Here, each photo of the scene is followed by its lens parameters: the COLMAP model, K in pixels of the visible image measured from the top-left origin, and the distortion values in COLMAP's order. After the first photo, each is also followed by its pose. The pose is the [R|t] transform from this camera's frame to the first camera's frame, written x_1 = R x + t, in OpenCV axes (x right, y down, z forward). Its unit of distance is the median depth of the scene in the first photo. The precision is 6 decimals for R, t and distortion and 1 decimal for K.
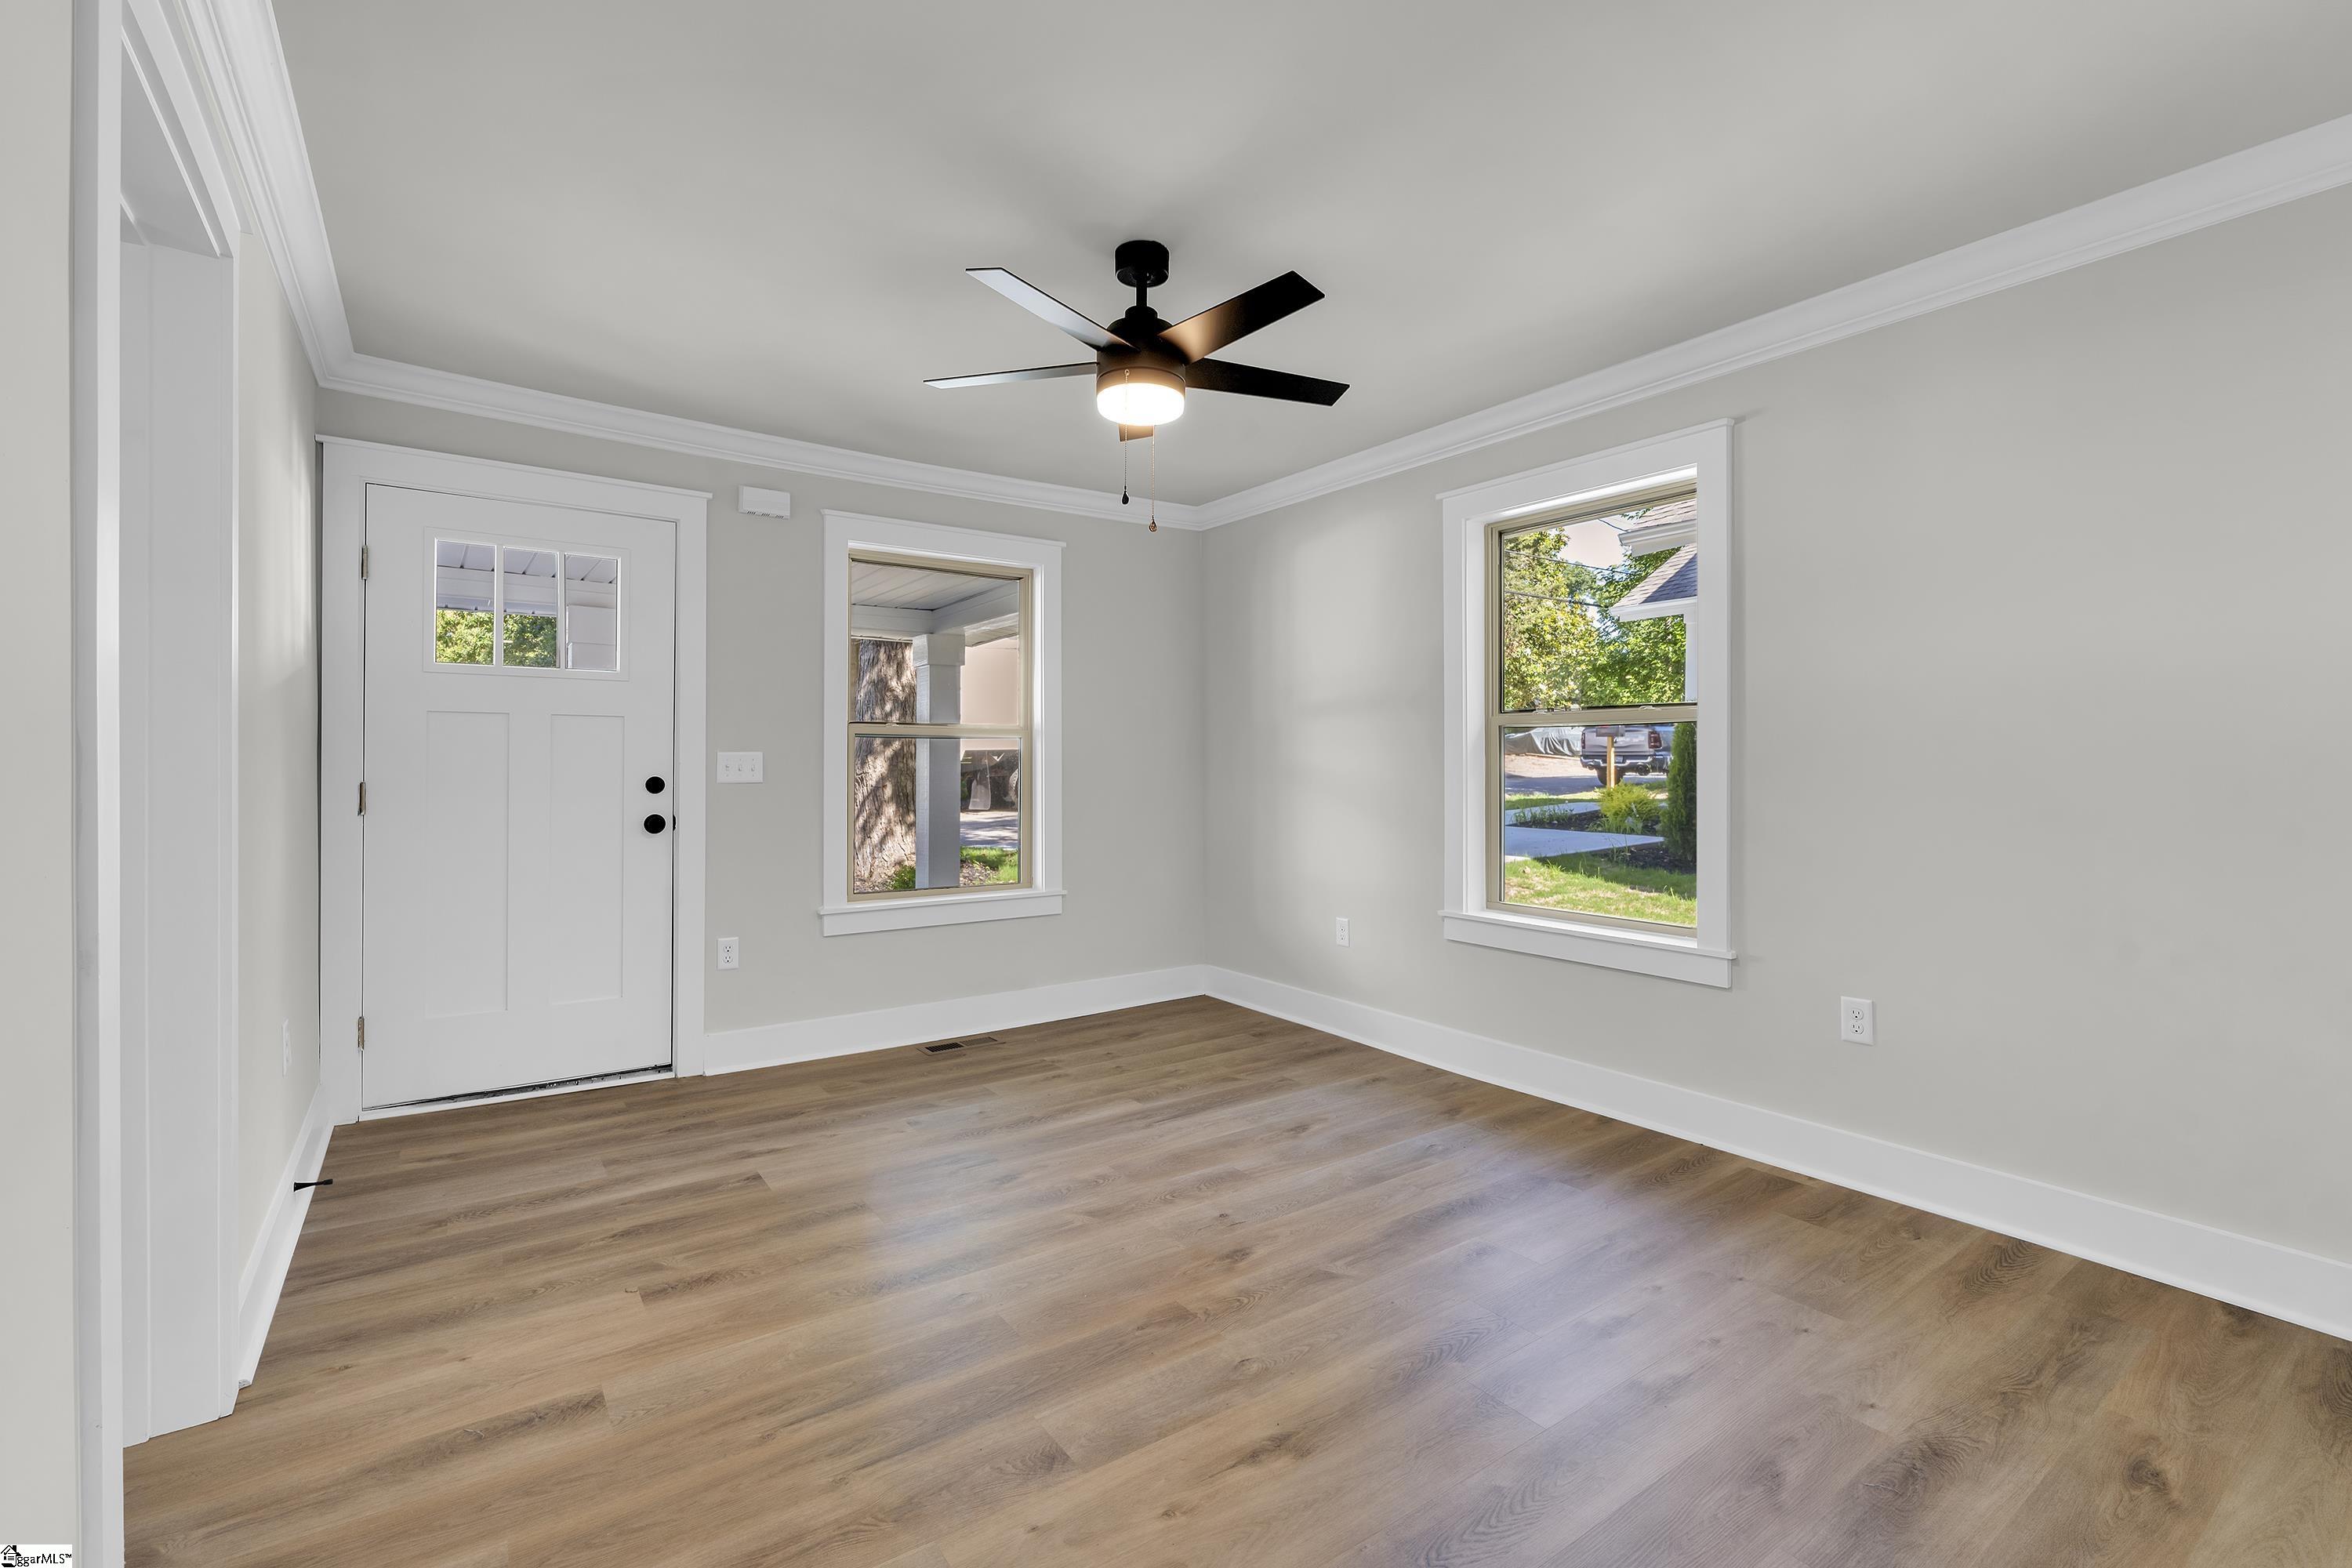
lens RADIAL K [[1021.4, 0, 1174.3], [0, 1021.4, 776.9], [0, 0, 1]] dist [-0.008129, 0.001583]
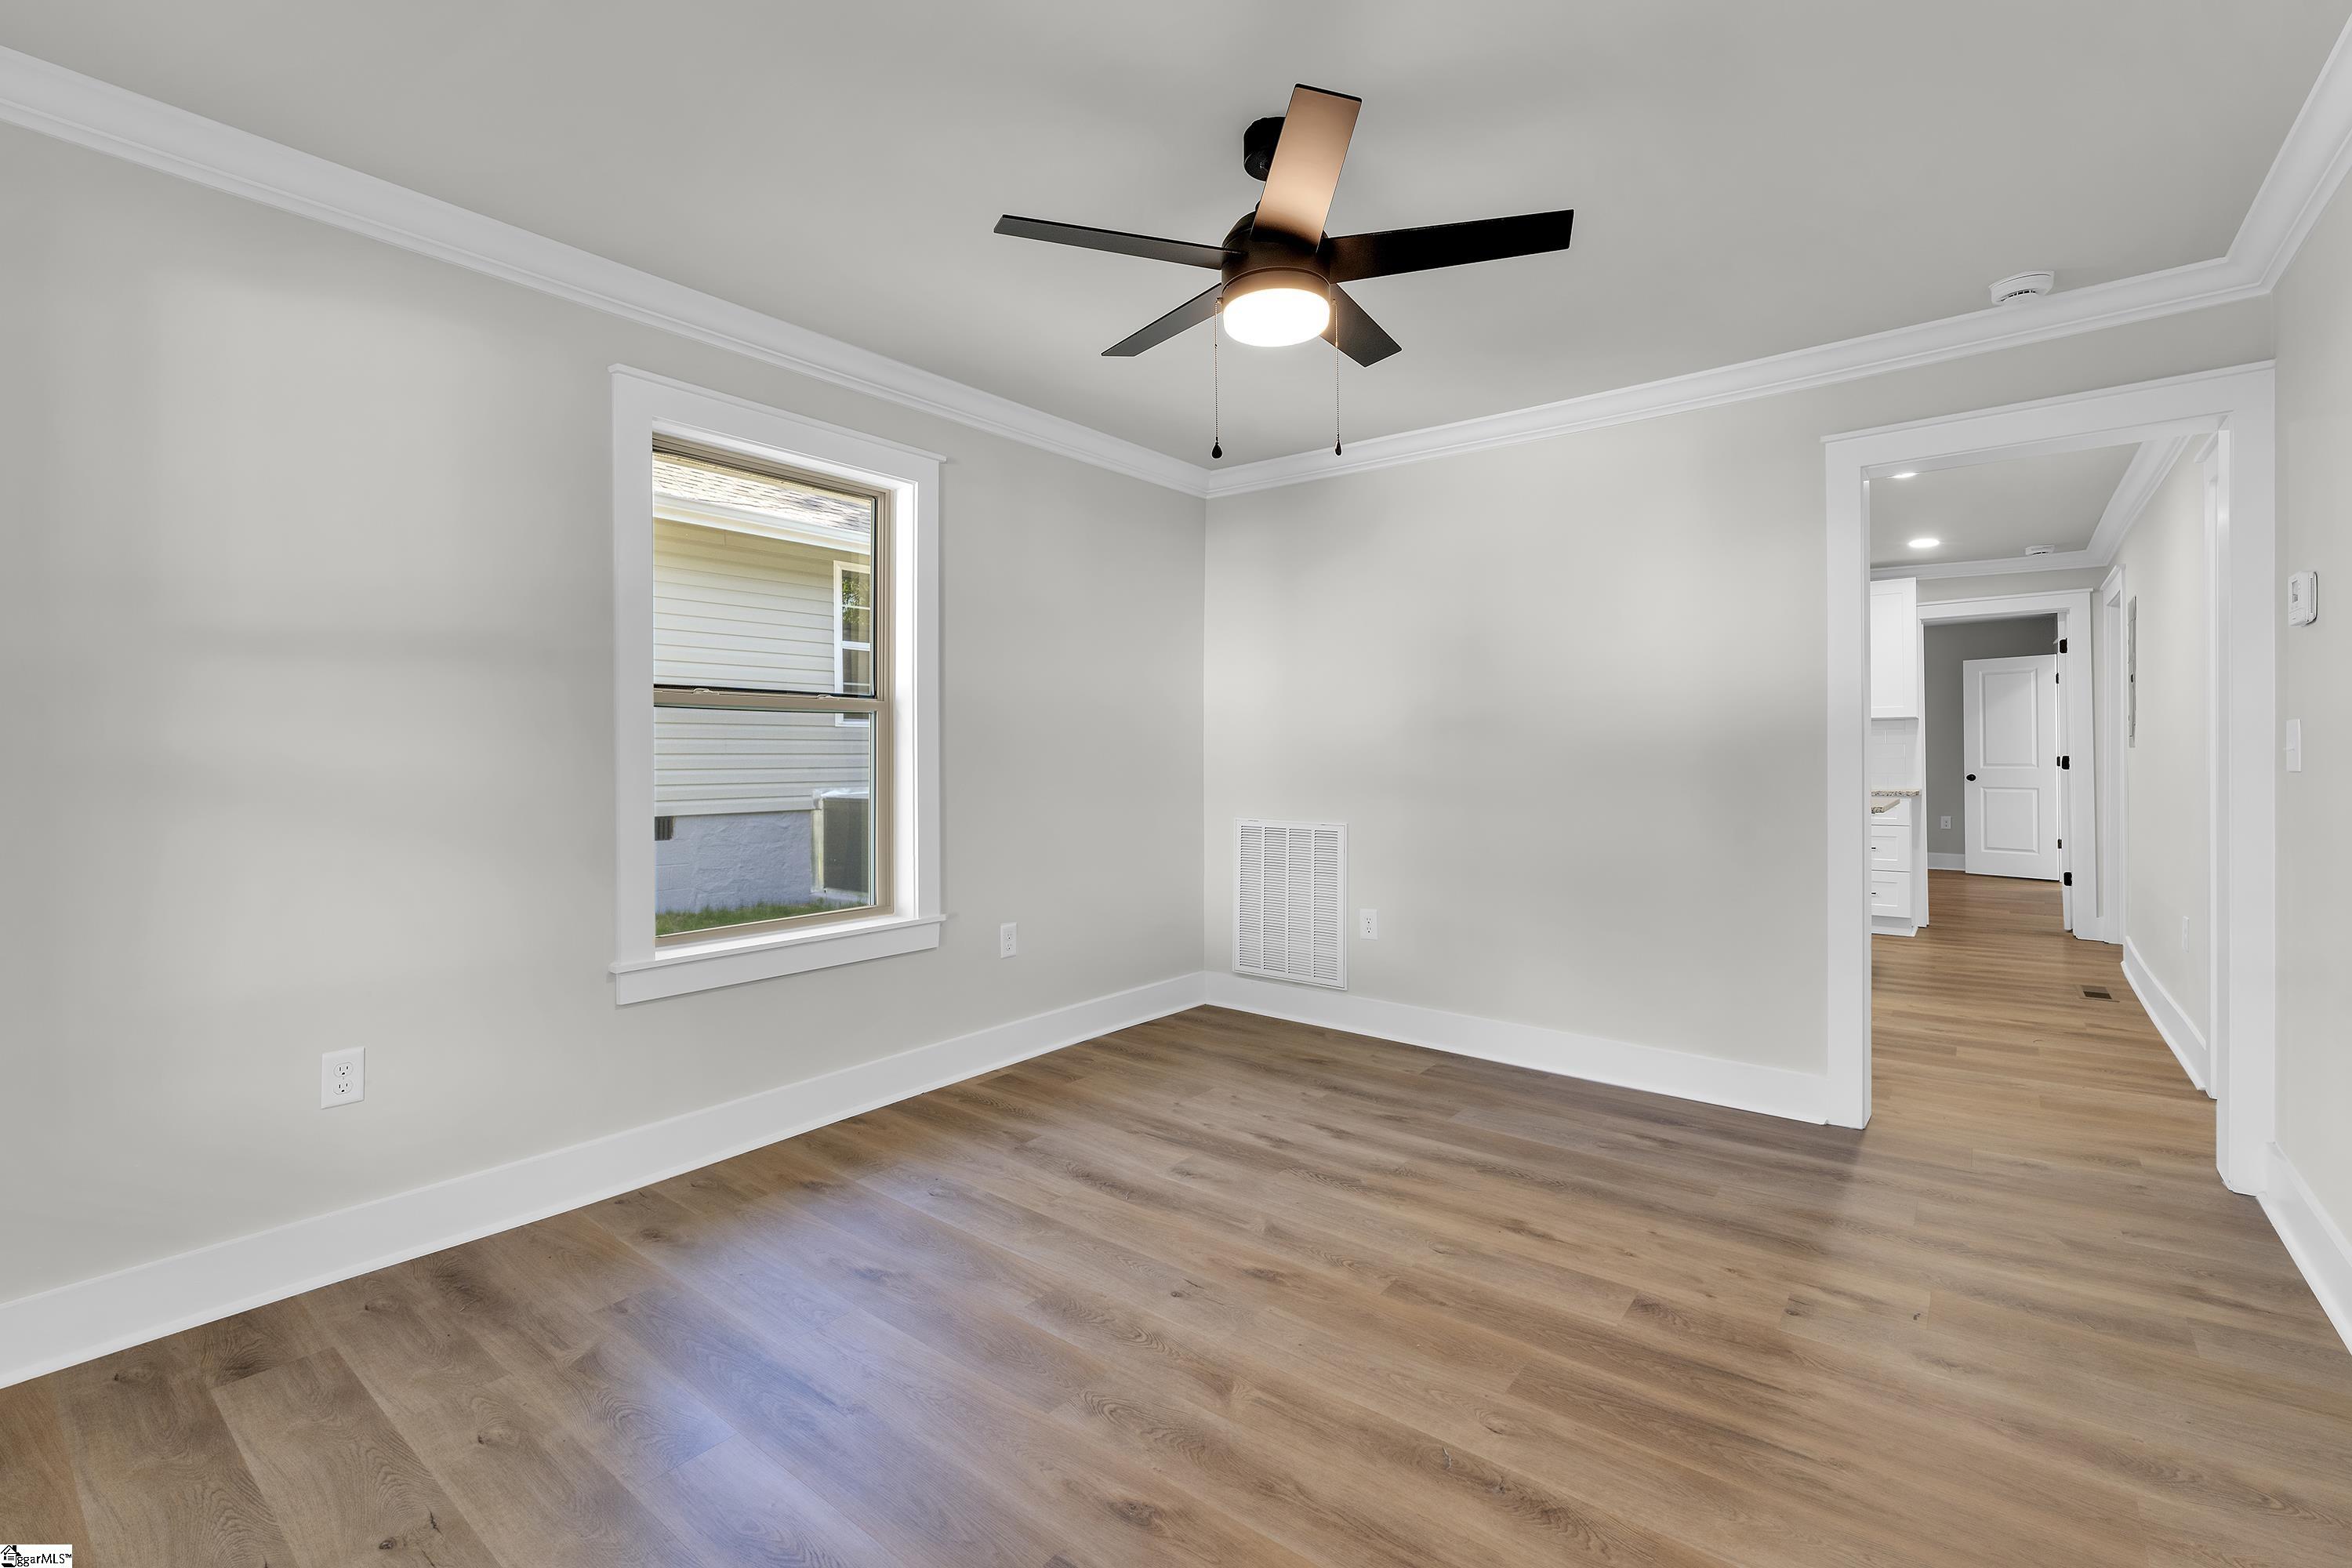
lens RADIAL K [[1021.4, 0, 1189.5], [0, 1021.4, 763.5], [0, 0, 1]] dist [-0.008129, 0.001583]
pose [[-0.279838, -0.013133, 0.959957, -0.687456], [0.012584, 0.999770, 0.017346, -0.017641], [-0.959965, 0.016934, -0.279609, 1.113940]]
